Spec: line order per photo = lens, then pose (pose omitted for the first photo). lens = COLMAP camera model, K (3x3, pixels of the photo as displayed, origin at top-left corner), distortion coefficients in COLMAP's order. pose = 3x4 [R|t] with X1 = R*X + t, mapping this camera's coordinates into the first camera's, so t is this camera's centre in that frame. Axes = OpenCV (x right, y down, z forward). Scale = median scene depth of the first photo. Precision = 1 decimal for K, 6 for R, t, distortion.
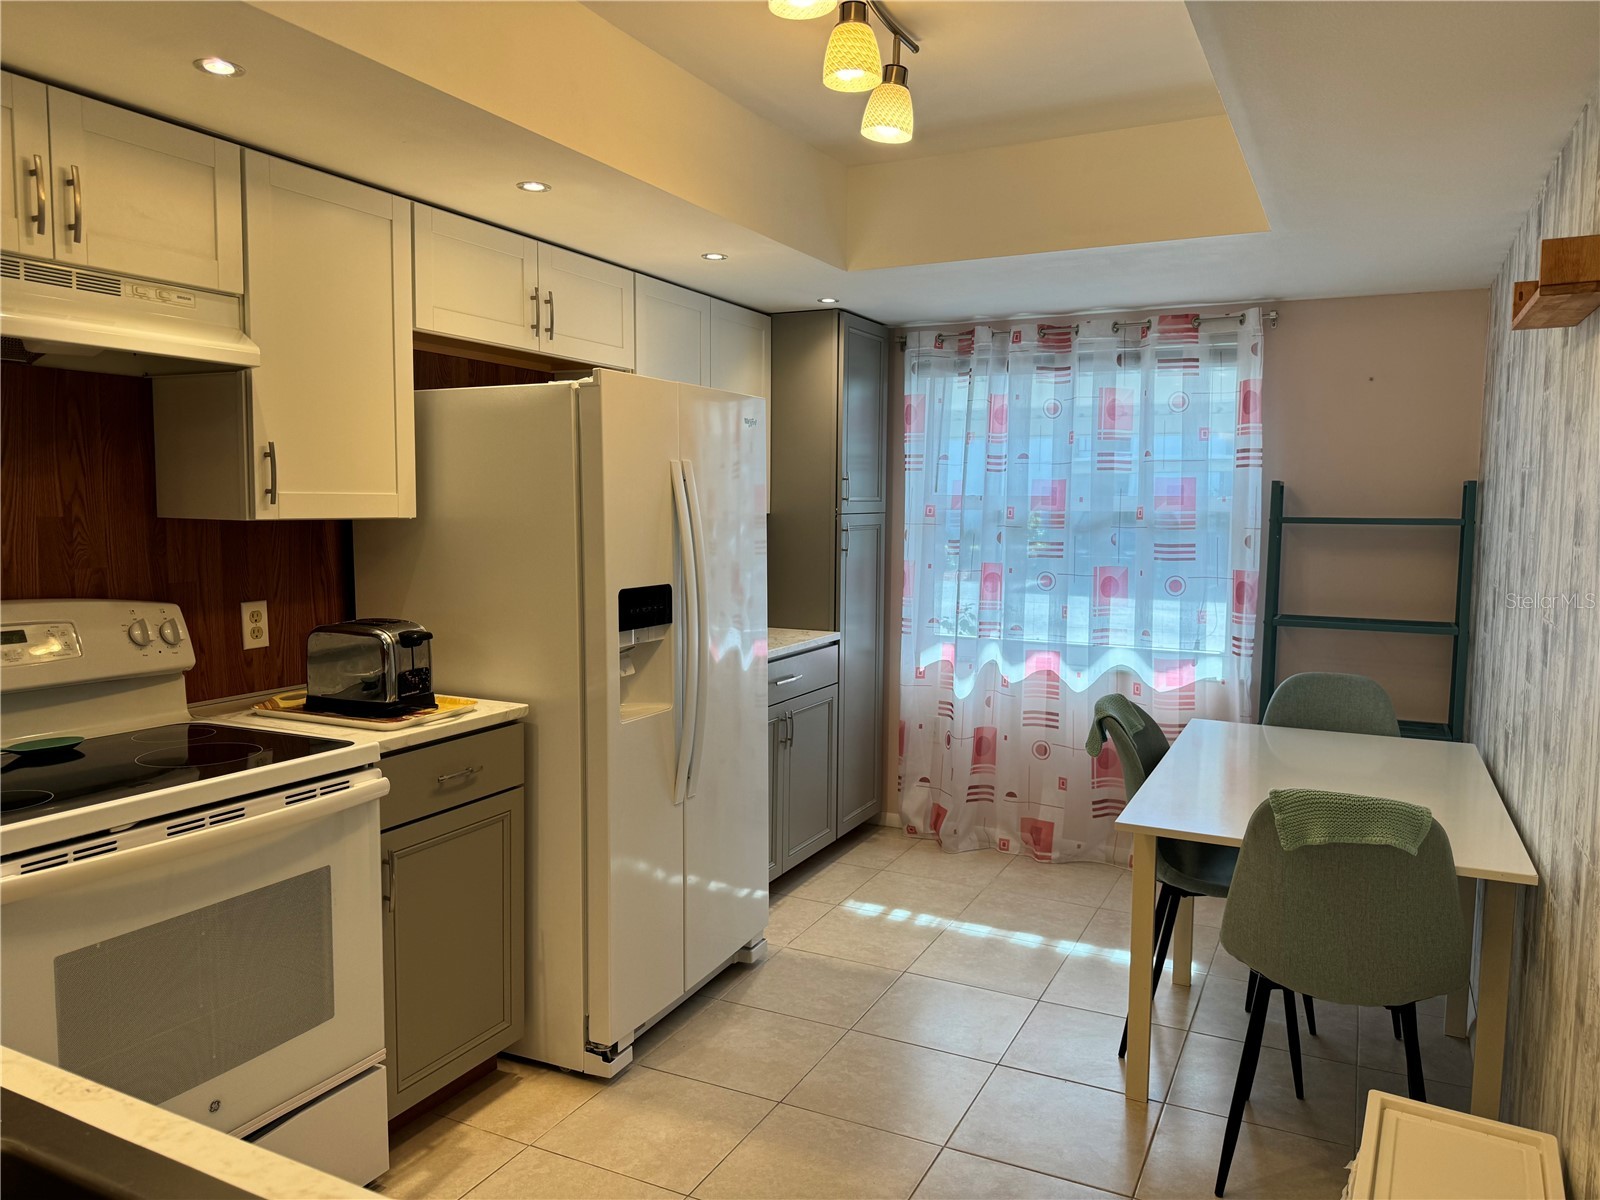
lens RADIAL K [[1112.2, 0, 800.0], [0, 1112.2, 600.0], [0, 0, 1]] dist [0.025318, -0.075364]
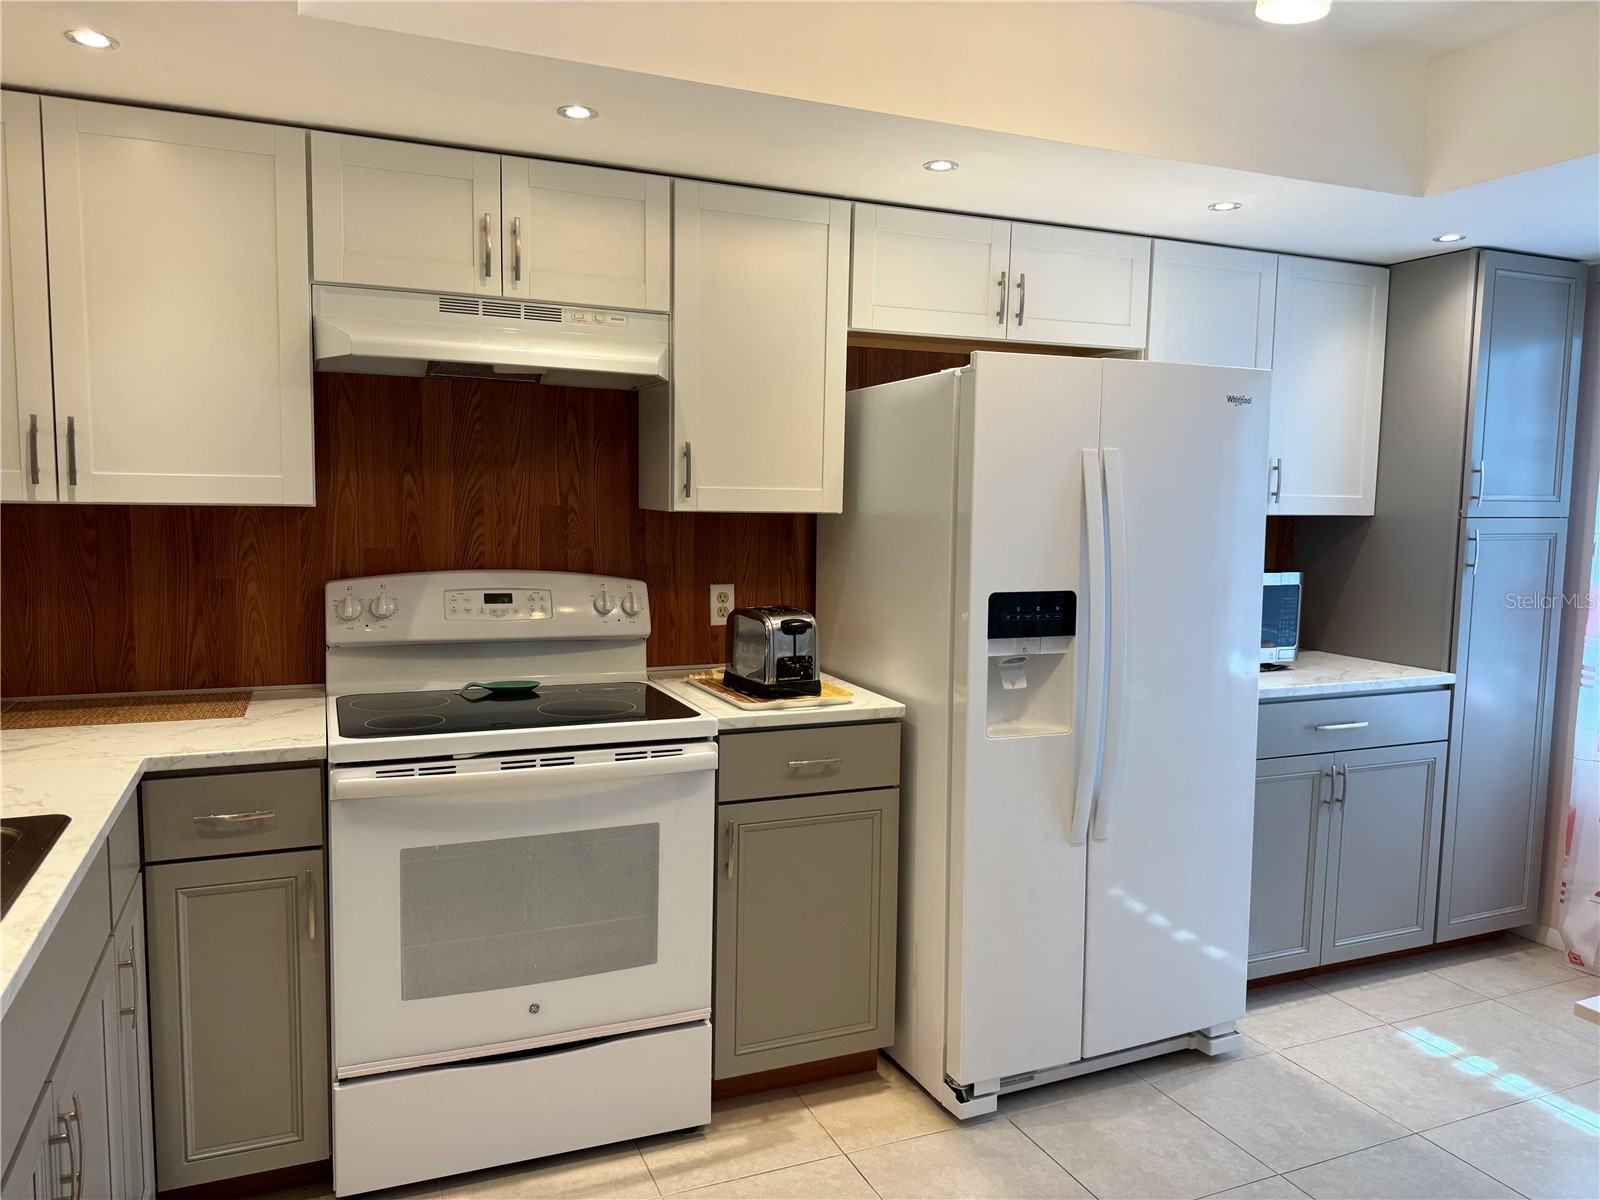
lens RADIAL K [[1121.7, 0, 800.0], [0, 1121.7, 600.0], [0, 0, 1]] dist [0.051566, -0.048261]
pose [[0.757706, 0.064961, -0.649355, 0.329574], [-0.066929, 0.997522, 0.021694, -0.013350], [0.649155, 0.027023, 0.760176, 0.199449]]
